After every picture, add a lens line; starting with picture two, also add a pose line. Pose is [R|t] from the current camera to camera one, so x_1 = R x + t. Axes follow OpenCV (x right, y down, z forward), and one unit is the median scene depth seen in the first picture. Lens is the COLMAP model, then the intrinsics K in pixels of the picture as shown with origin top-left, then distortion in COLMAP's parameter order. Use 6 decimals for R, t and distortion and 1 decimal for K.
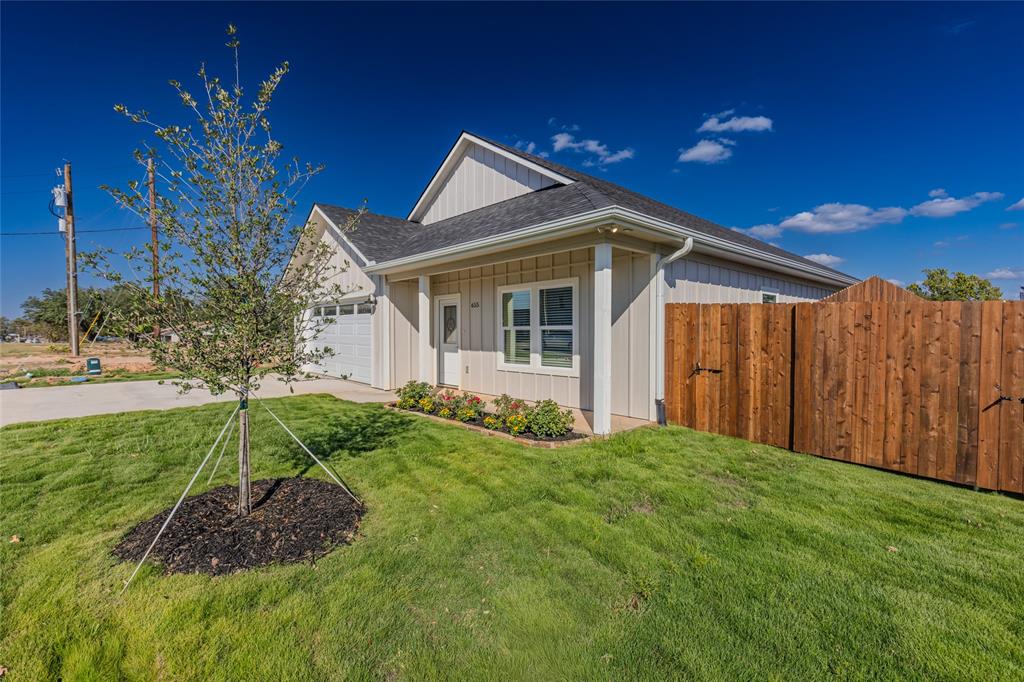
lens RADIAL K [[455.5, 0, 512.0], [0, 455.5, 341.0], [0, 0, 1]] dist [0.006383, -0.000092]
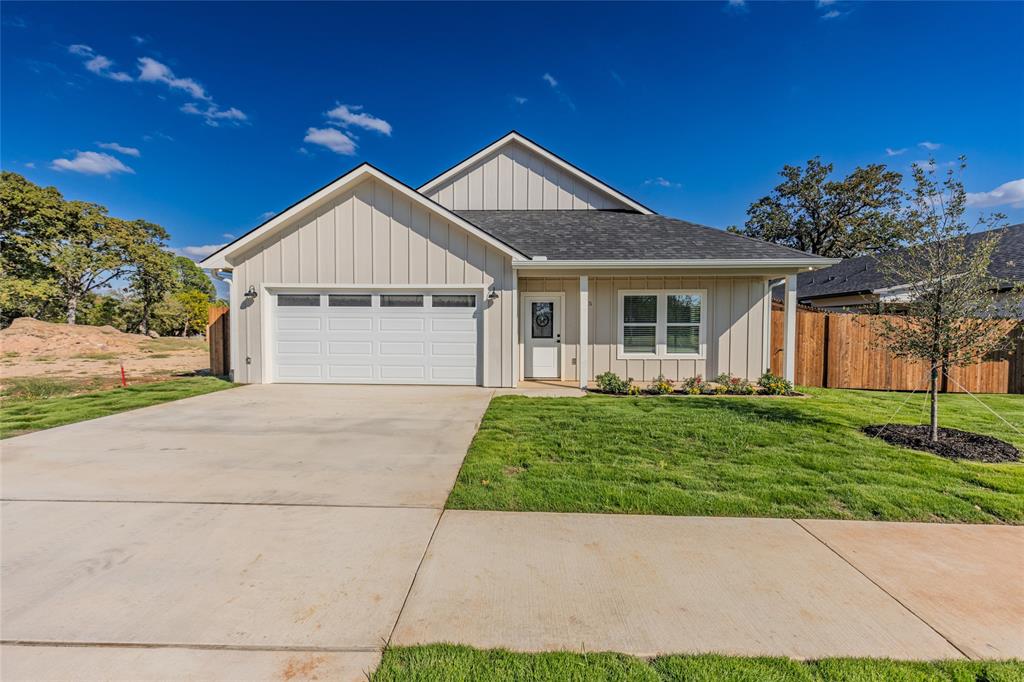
lens RADIAL K [[481.4, 0, 512.0], [0, 481.4, 341.0], [0, 0, 1]] dist [0.015821, 0.000195]
pose [[0.689284, -0.022751, 0.724134, -0.967935], [0.013638, 0.999737, 0.018428, -0.010255], [-0.724363, -0.002827, 0.689413, 0.280319]]
